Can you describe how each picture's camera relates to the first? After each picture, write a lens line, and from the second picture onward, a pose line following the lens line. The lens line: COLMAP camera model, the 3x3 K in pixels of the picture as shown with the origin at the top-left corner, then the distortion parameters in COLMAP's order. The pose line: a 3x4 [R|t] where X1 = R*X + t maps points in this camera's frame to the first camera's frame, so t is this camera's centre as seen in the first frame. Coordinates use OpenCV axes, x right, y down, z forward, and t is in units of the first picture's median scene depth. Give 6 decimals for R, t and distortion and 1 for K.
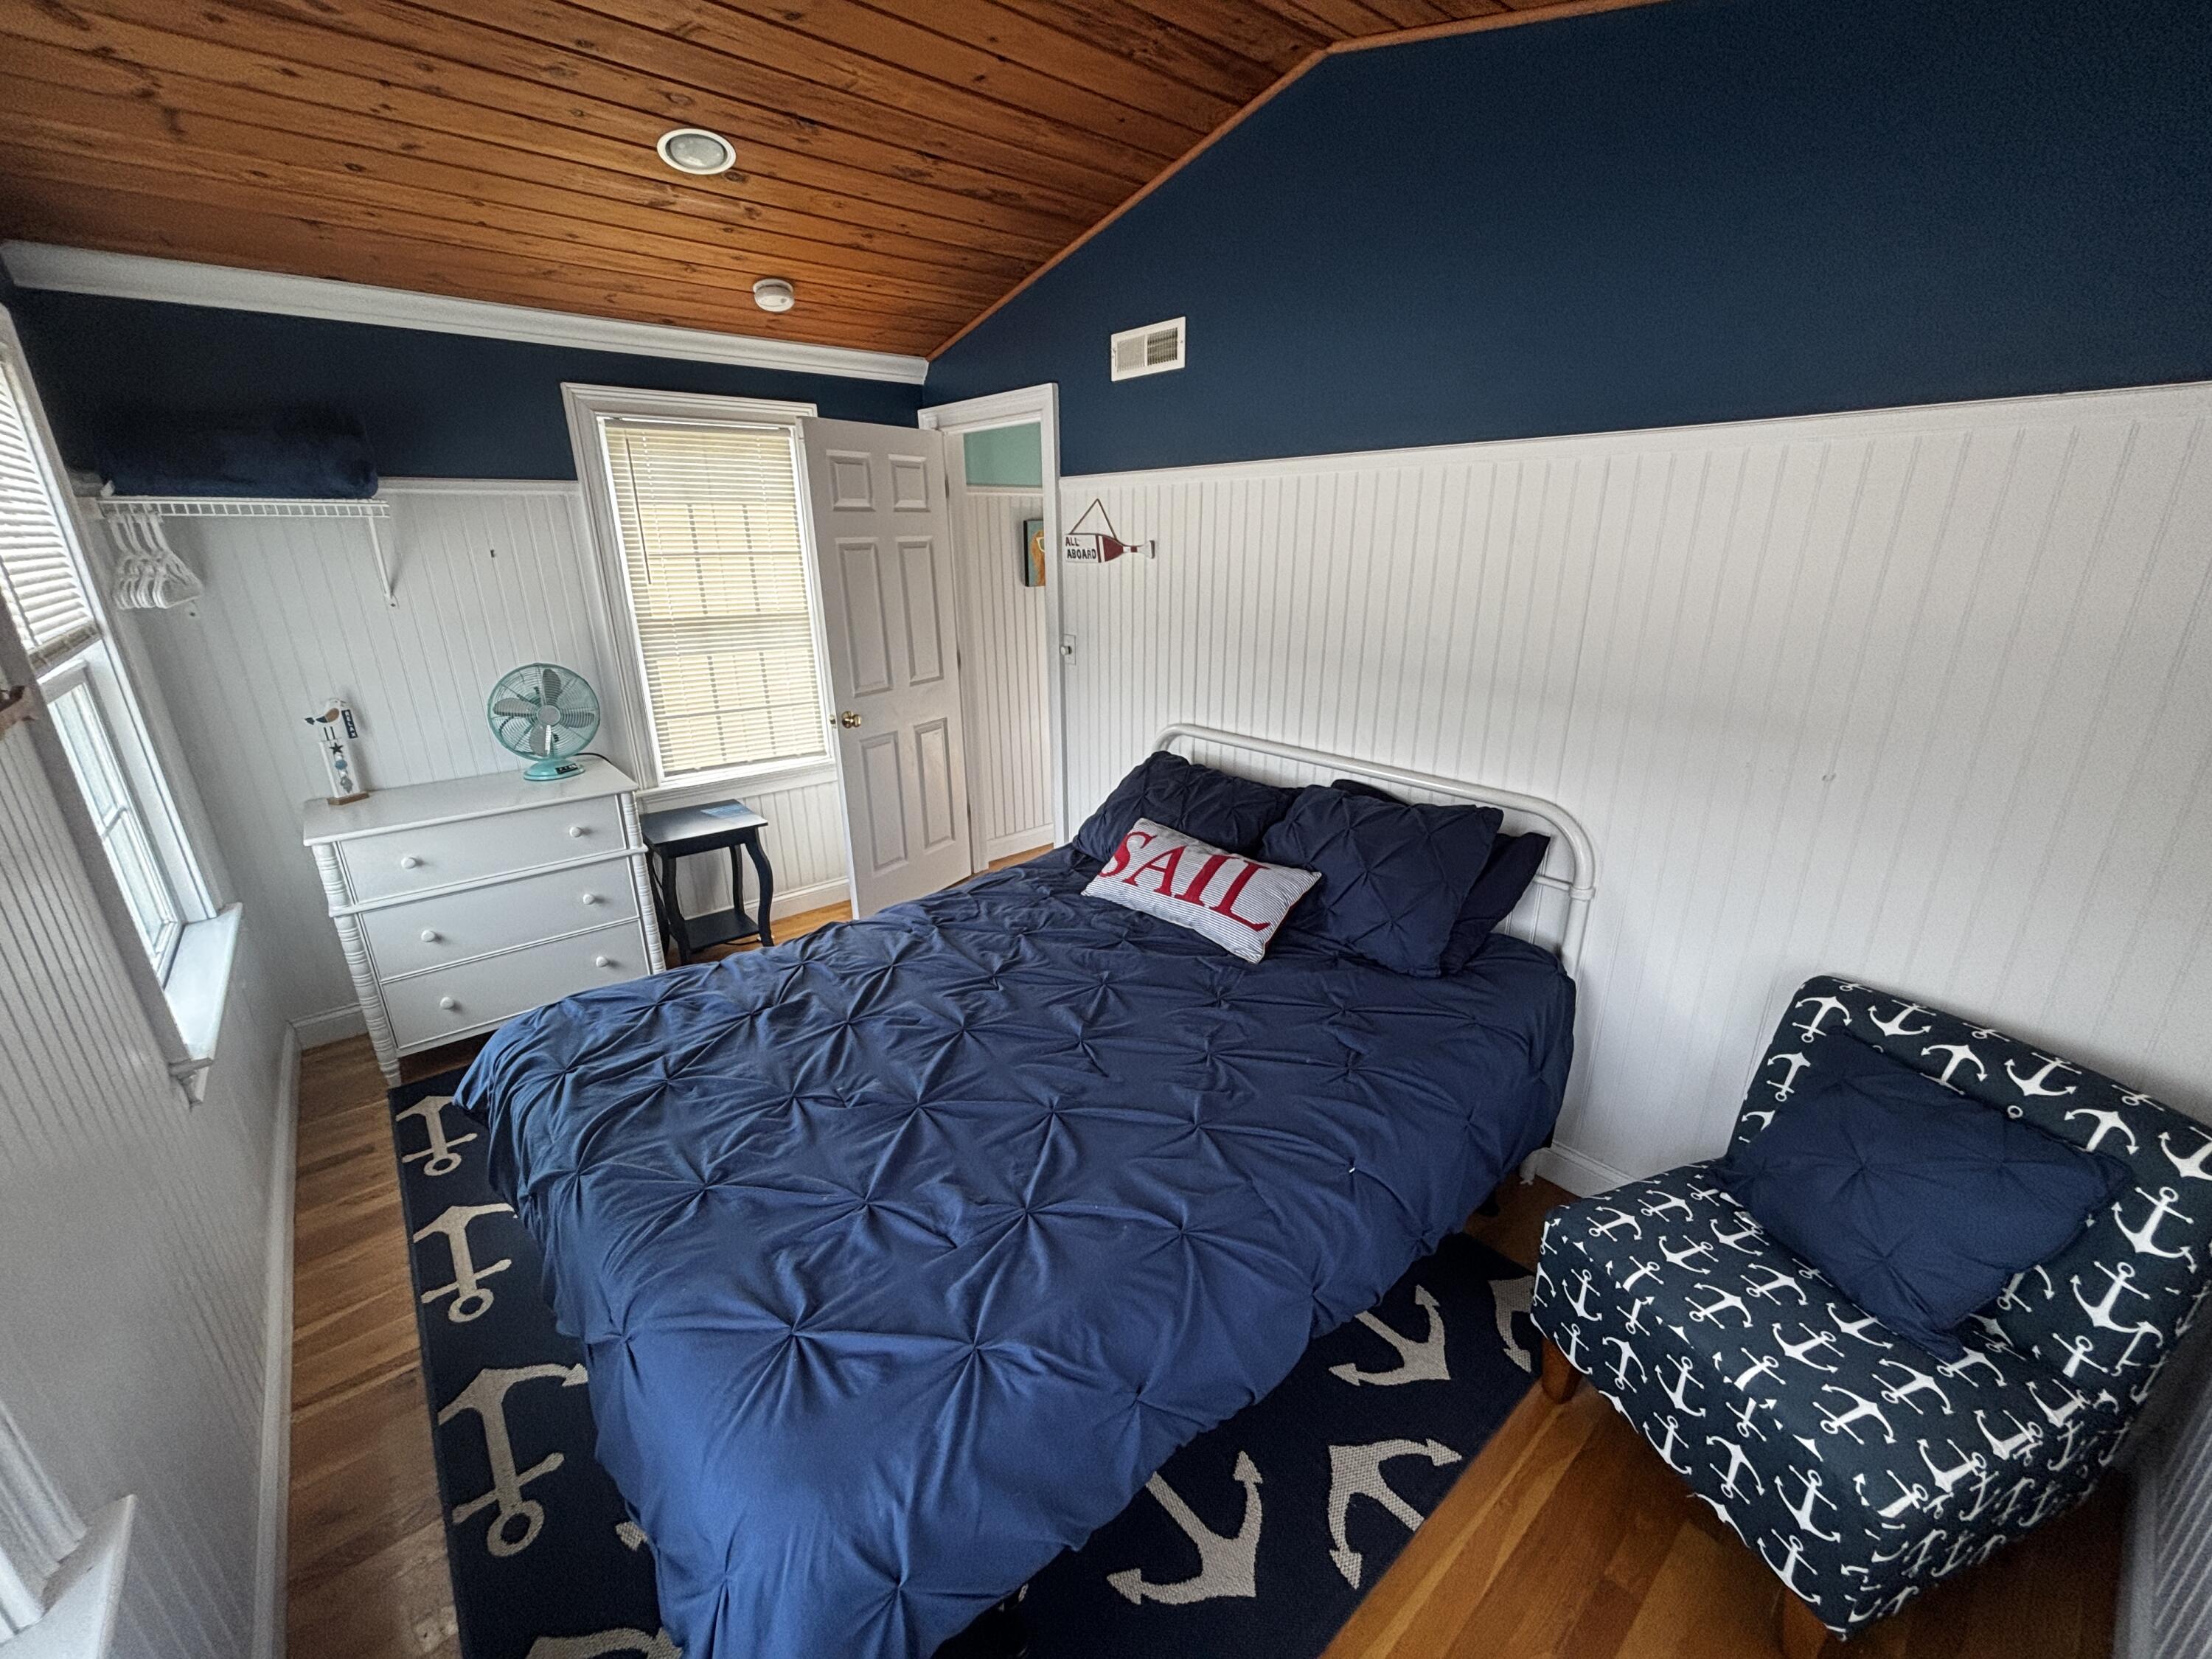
lens RADIAL K [[890.7, 0, 1106.0], [0, 890.7, 829.5], [0, 0, 1]] dist [0.007812, 0.000039]
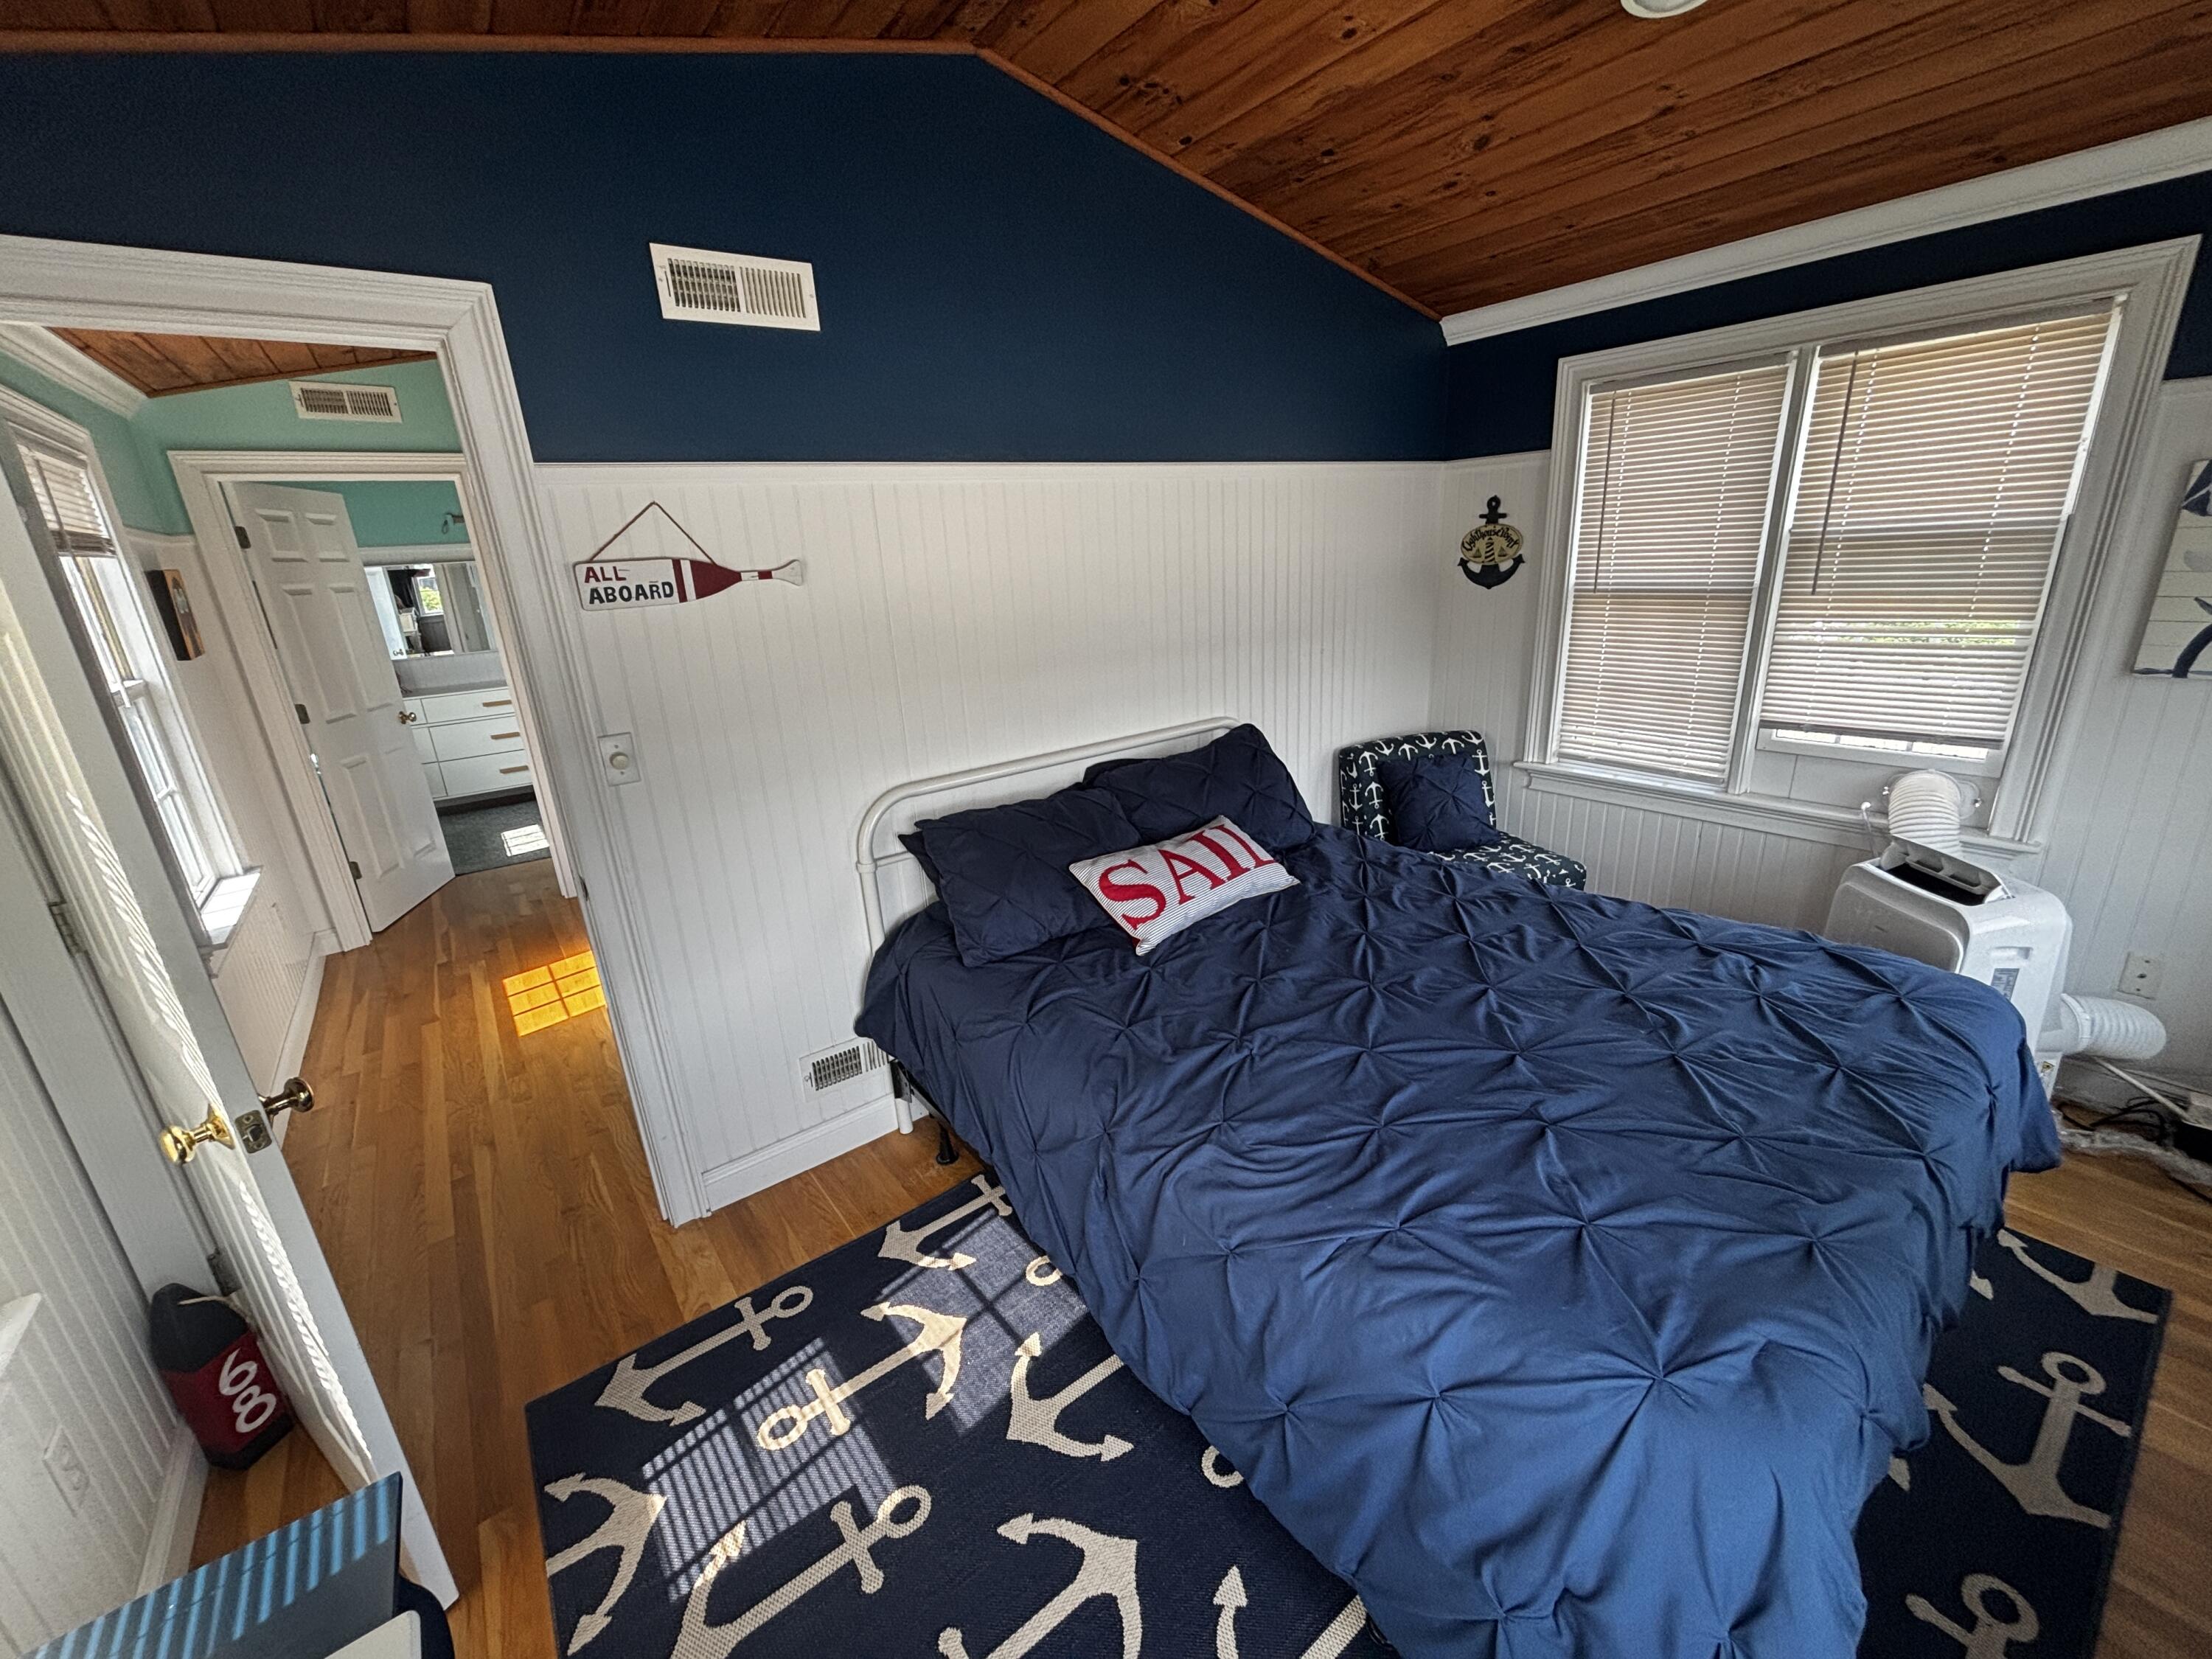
lens RADIAL K [[830.7, 0, 1106.0], [0, 830.7, 829.5], [0, 0, 1]] dist [-0.013267, -0.000268]
pose [[0.084758, -0.310698, 0.946722, -0.718910], [0.369917, 0.892048, 0.259637, -0.242522], [-0.925190, 0.328203, 0.190541, 0.816887]]
